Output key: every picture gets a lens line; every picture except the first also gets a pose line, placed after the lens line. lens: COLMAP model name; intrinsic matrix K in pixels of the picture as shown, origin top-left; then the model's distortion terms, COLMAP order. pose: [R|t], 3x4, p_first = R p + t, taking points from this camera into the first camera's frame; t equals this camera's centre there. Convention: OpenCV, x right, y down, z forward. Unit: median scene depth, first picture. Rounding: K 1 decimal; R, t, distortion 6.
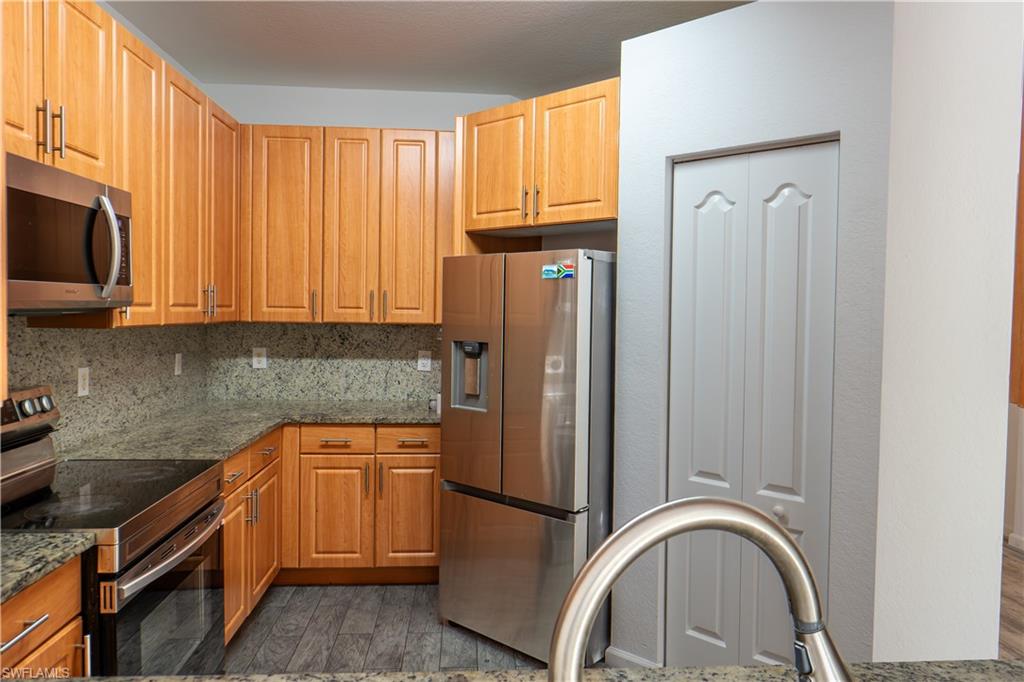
lens RADIAL K [[694.0, 0, 512.2], [0, 694.0, 336.4], [0, 0, 1]] dist [0.002255, 0.002703]
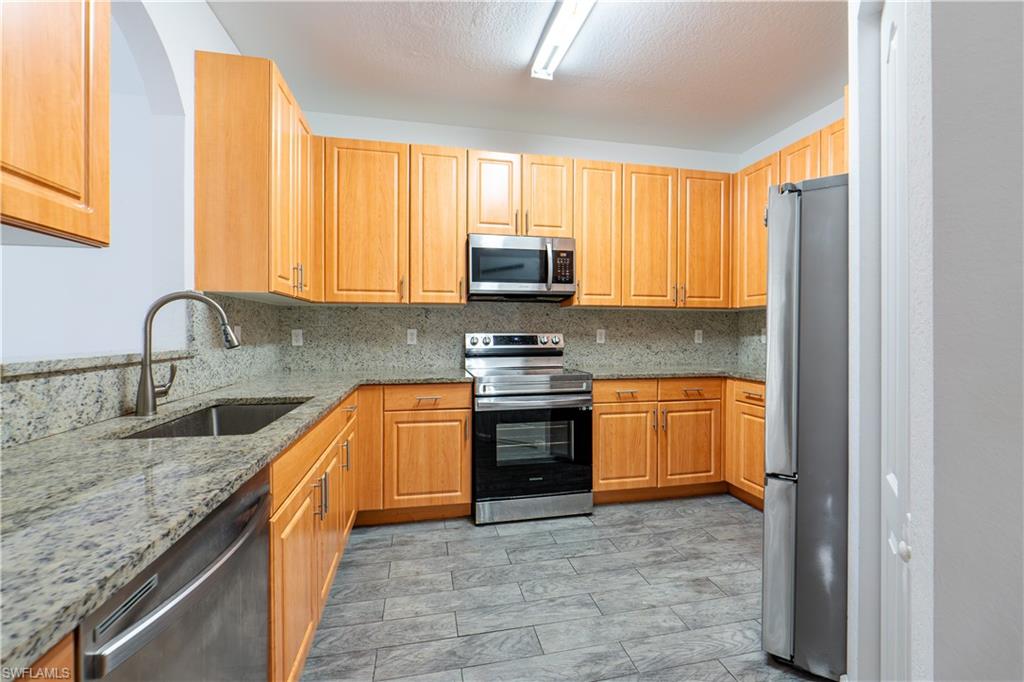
lens RADIAL K [[430.2, 0, 512.1], [0, 430.2, 336.7], [0, 0, 1]] dist [0.000816, 0.000229]
pose [[0.132972, -0.004975, -0.991107, 0.538714], [-0.040107, 0.999141, -0.010396, 0.080663], [0.990308, 0.041132, 0.132659, 0.514014]]
